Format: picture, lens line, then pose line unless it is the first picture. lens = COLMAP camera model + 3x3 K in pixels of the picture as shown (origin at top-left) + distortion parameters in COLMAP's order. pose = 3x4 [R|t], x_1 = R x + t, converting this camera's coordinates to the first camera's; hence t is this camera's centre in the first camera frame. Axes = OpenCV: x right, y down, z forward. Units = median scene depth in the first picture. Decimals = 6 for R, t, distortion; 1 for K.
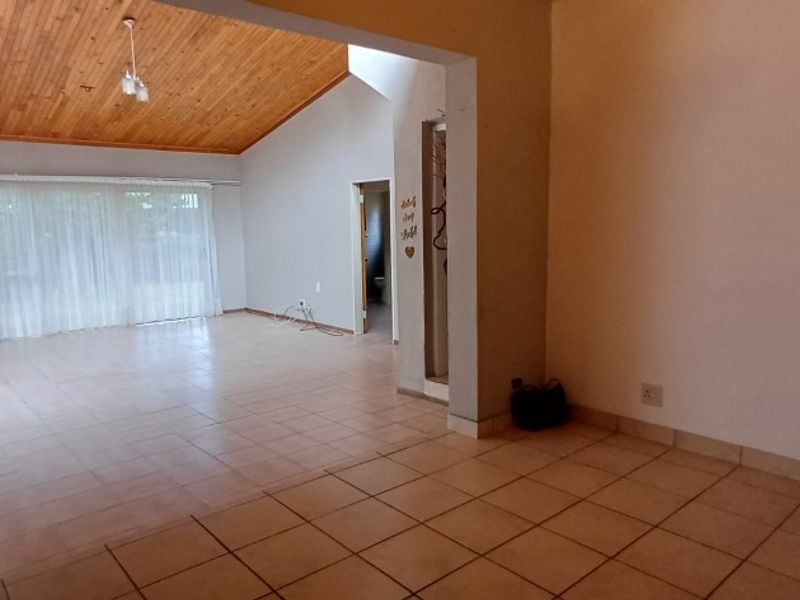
lens RADIAL K [[606.3, 0, 423.9], [0, 606.3, 308.9], [0, 0, 1]] dist [0.001720, -0.003996]
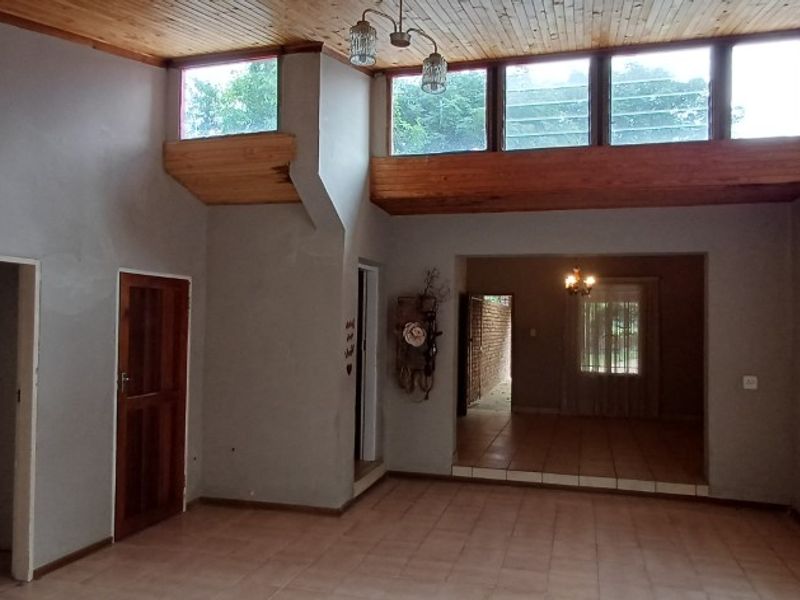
lens RADIAL K [[606.3, 0, 423.9], [0, 606.3, 308.9], [0, 0, 1]] dist [0.001720, -0.003996]
pose [[-0.545632, 0.023000, 0.837709, -1.008650], [0.115092, 0.992208, 0.047722, -0.237947], [-0.830084, 0.122452, -0.544027, 1.473100]]
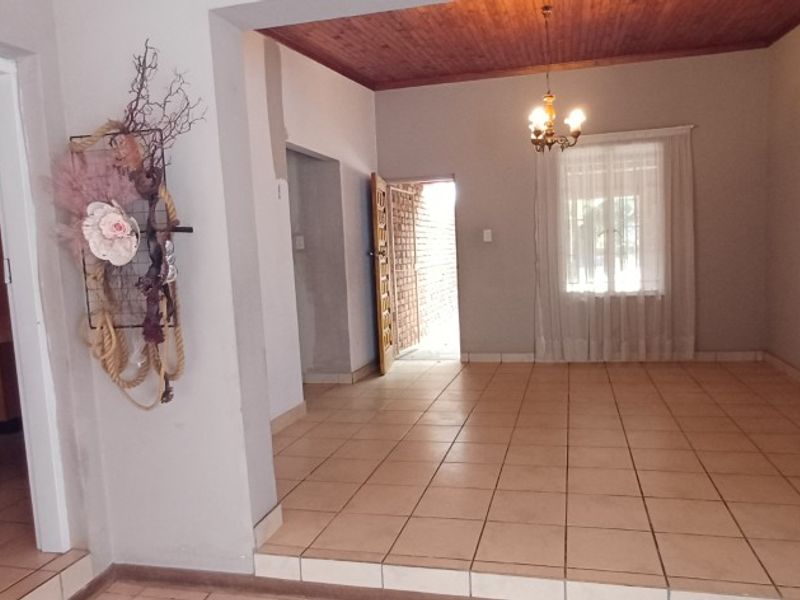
lens RADIAL K [[606.3, 0, 423.9], [0, 606.3, 308.9], [0, 0, 1]] dist [0.001720, -0.003996]
pose [[-0.562965, -0.043439, 0.825338, -0.469680], [0.176745, 0.969188, 0.171568, -0.109151], [-0.807361, 0.242462, -0.537942, 0.886938]]
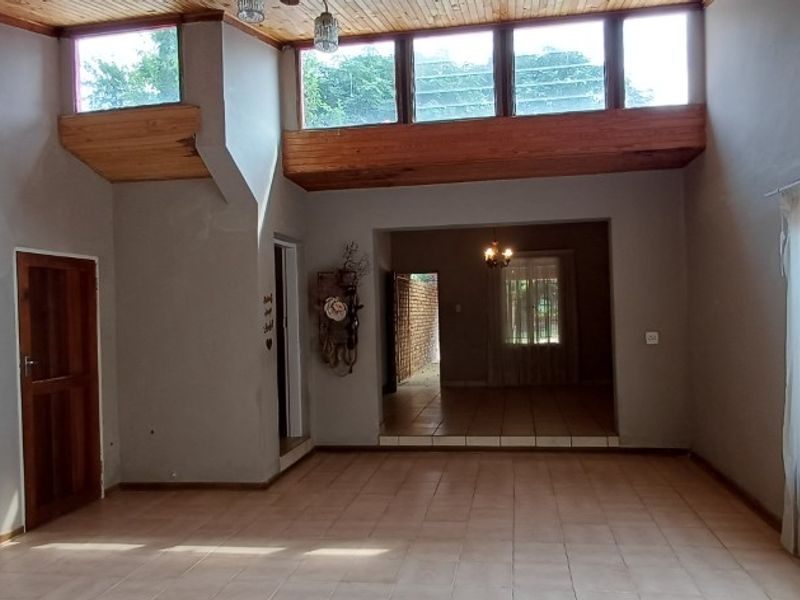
lens RADIAL K [[608.5, 0, 428.4], [0, 608.5, 310.6], [0, 0, 1]] dist [-0.001311, -0.001913]
pose [[-0.637111, 0.030656, 0.770162, -1.043805], [0.149777, 0.985086, 0.084691, -0.202647], [-0.756080, 0.169310, -0.632201, 1.468377]]
